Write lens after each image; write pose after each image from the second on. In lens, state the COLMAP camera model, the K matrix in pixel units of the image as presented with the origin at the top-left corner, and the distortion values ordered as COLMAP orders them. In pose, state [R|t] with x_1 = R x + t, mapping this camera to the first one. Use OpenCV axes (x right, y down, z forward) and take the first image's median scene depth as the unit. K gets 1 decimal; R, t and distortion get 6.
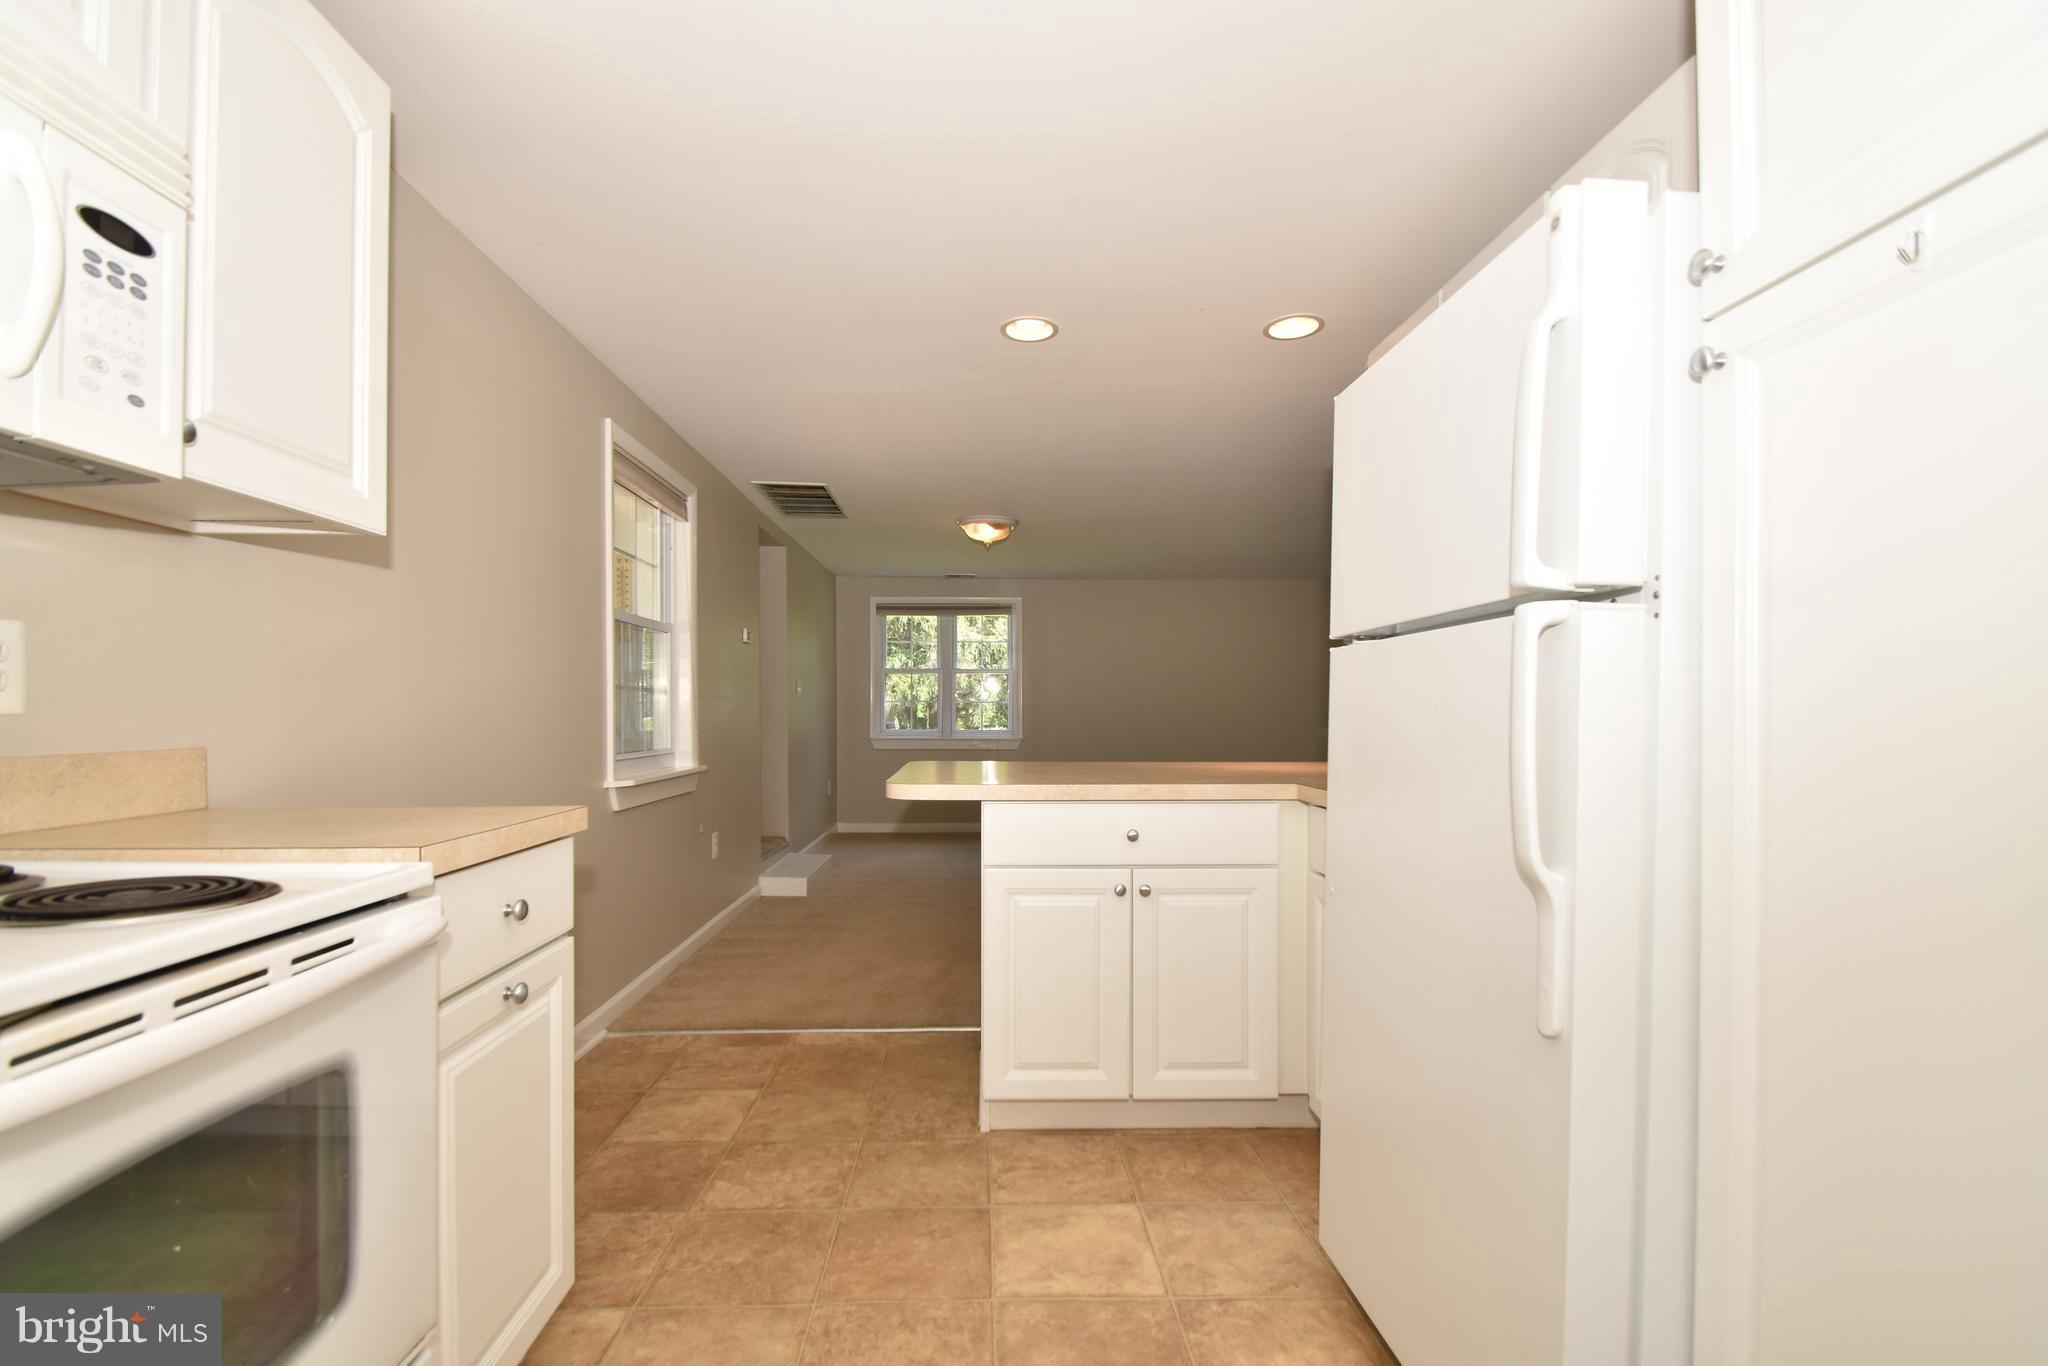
lens RADIAL K [[899.4, 0, 1000.2], [0, 899.4, 713.3], [0, 0, 1]] dist [0.012396, -0.013074]
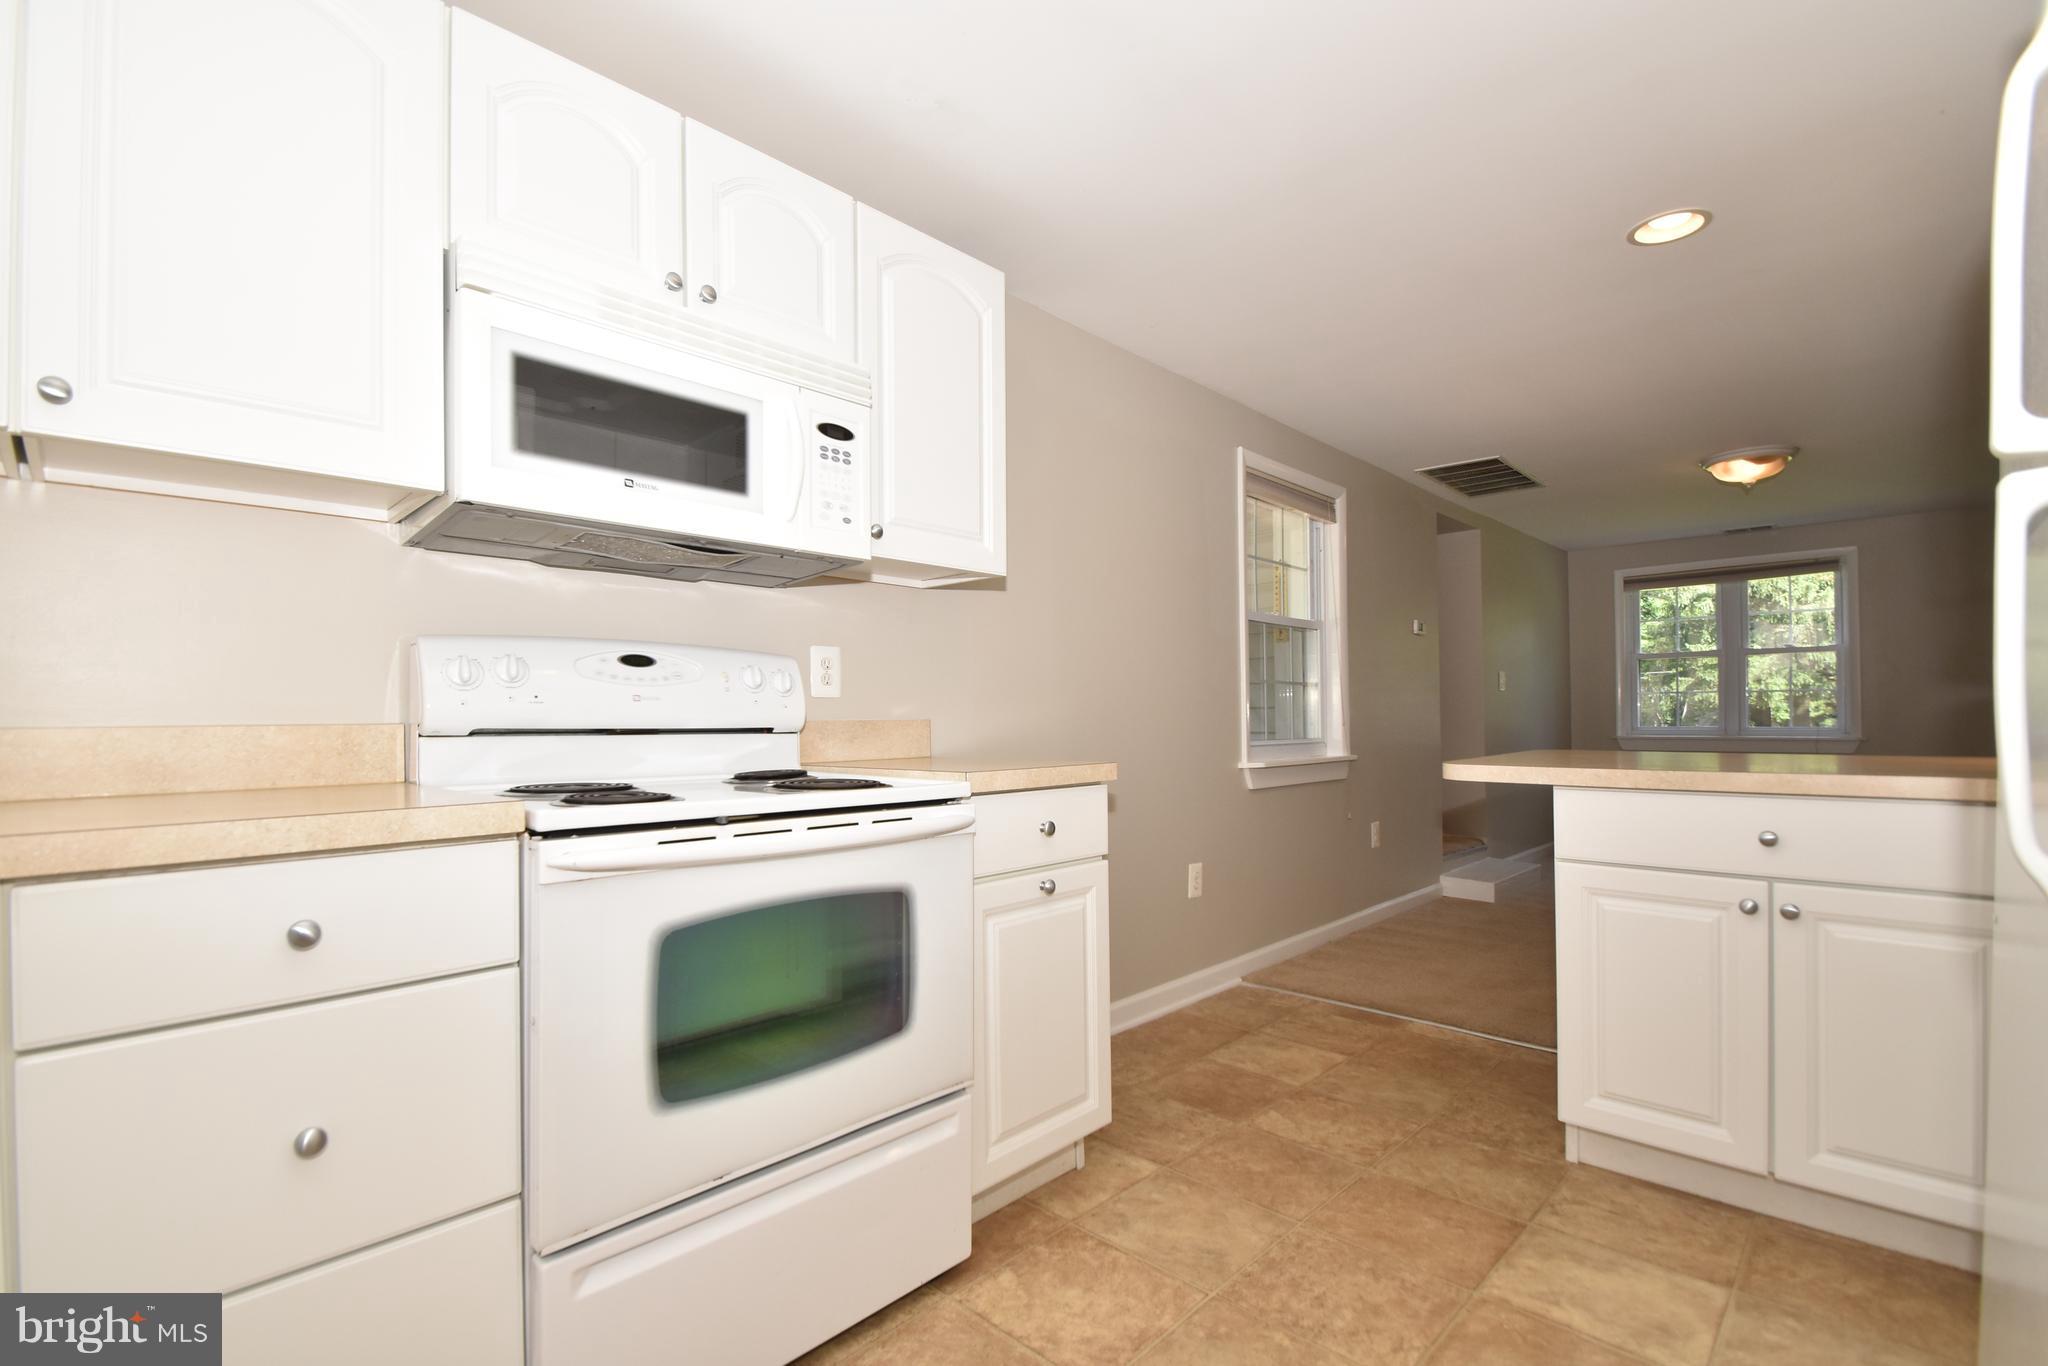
lens RADIAL K [[897.2, 0, 987.5], [0, 897.2, 719.7], [0, 0, 1]] dist [-0.000452, -0.014077]
pose [[0.676972, -0.007338, -0.735972, 0.255785], [0.007796, 0.999966, -0.002800, 0.029656], [0.735968, -0.003842, 0.677006, -0.014654]]
